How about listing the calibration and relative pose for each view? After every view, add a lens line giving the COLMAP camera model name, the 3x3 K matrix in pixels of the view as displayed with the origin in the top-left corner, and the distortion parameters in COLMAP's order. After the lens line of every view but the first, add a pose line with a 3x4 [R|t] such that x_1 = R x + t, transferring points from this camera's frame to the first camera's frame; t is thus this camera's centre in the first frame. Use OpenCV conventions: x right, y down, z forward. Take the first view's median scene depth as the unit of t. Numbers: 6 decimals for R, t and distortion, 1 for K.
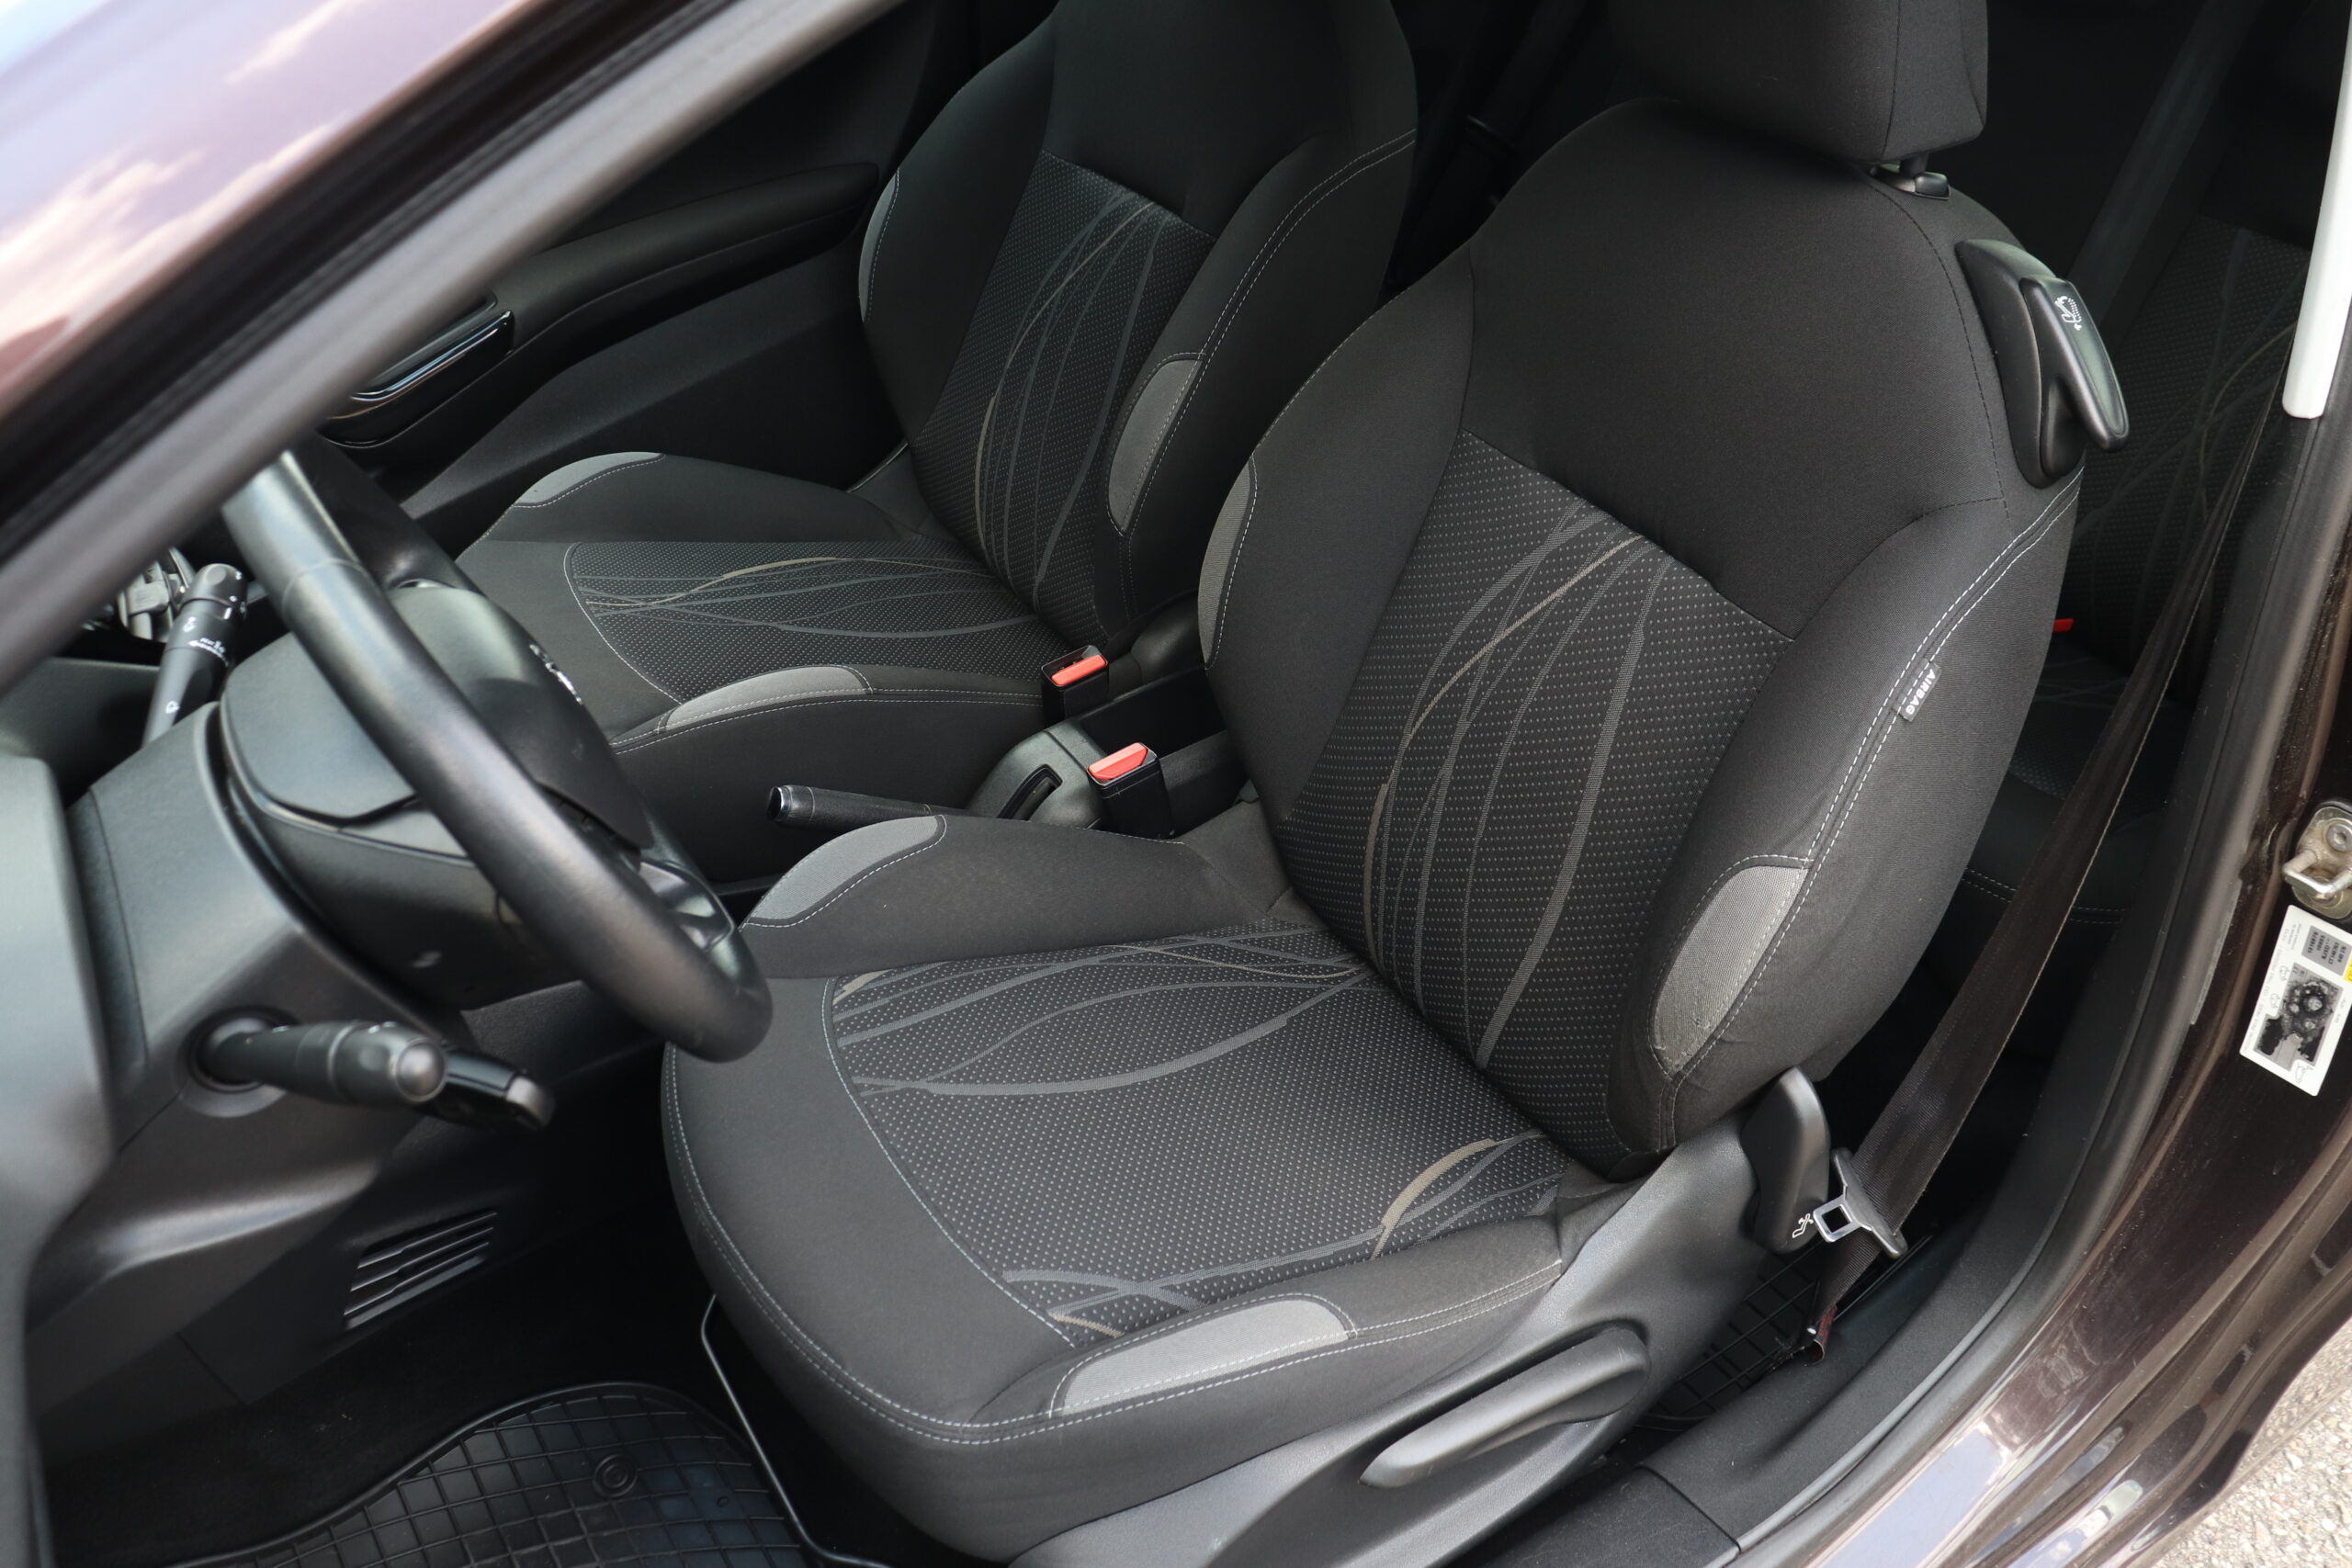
lens RADIAL K [[1934.9, 0, 1180.4], [0, 1934.9, 724.0], [0, 0, 1]] dist [-0.140965, 0.009850]
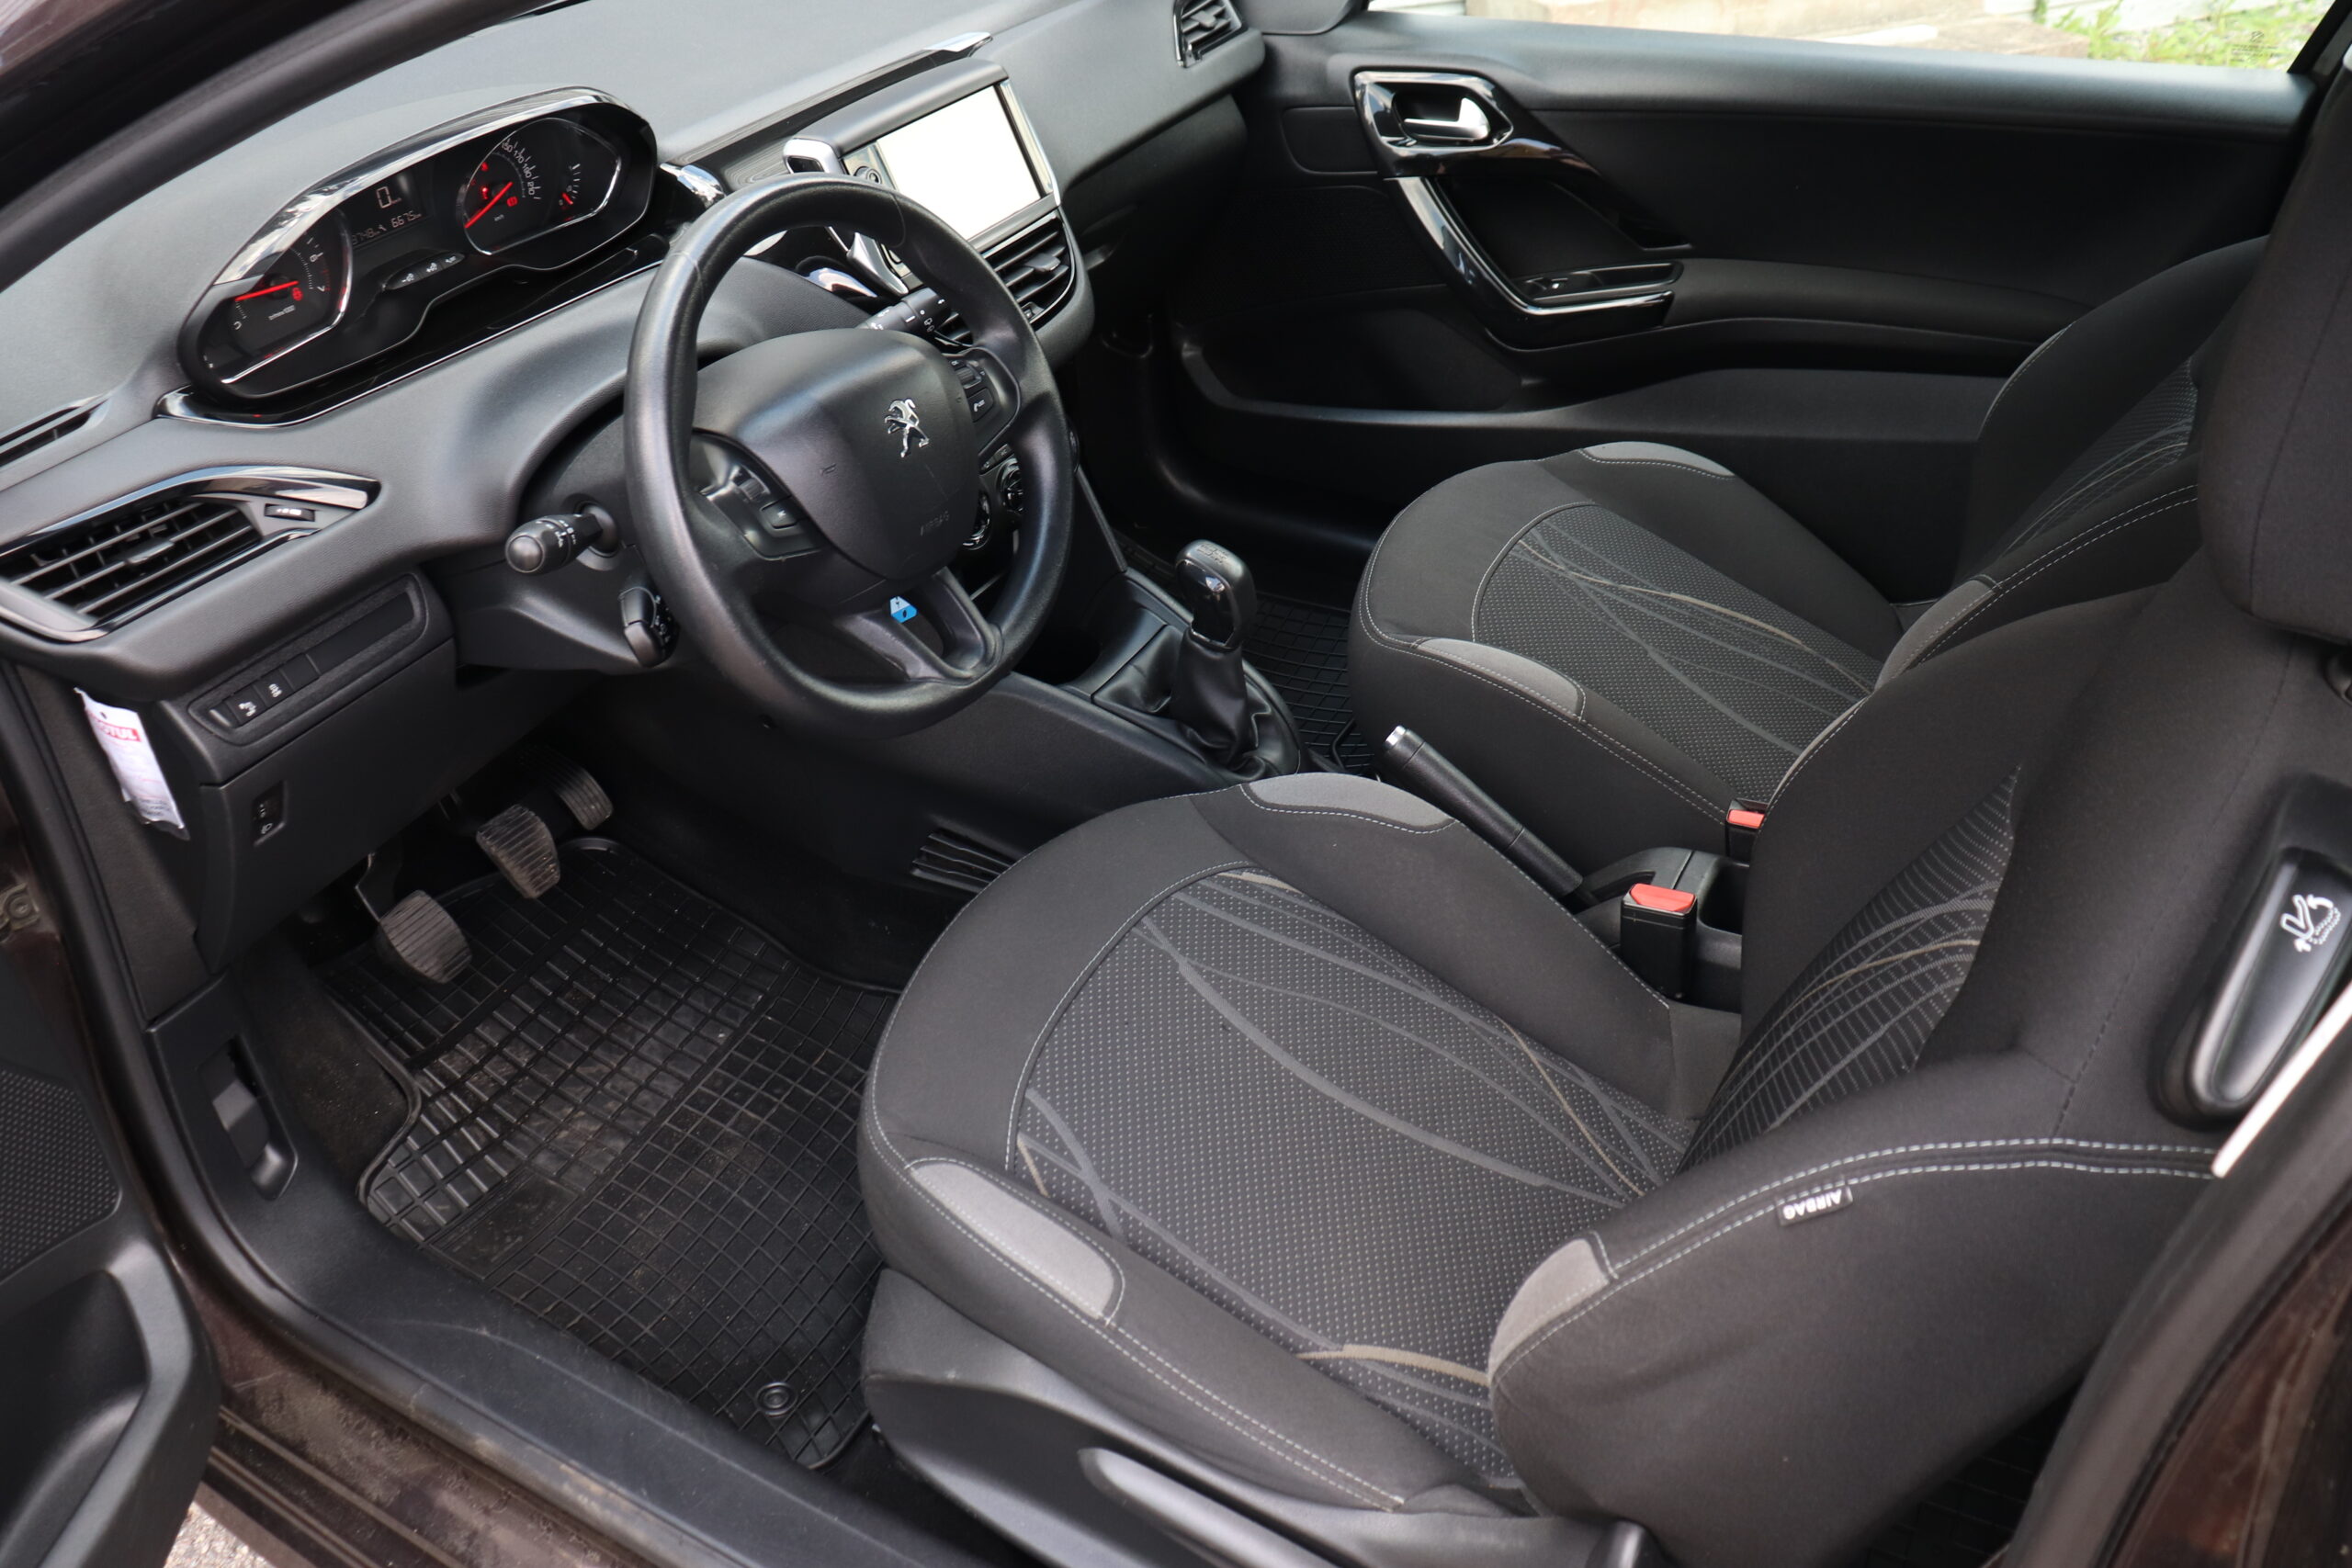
lens RADIAL K [[1934.9, 0, 1180.4], [0, 1934.9, 724.0], [0, 0, 1]] dist [-0.140965, 0.009850]
pose [[0.492974, 0.501659, -0.710855, 0.576756], [-0.501986, 0.831326, 0.238552, -0.189696], [0.710624, 0.239240, 0.661648, 0.205425]]
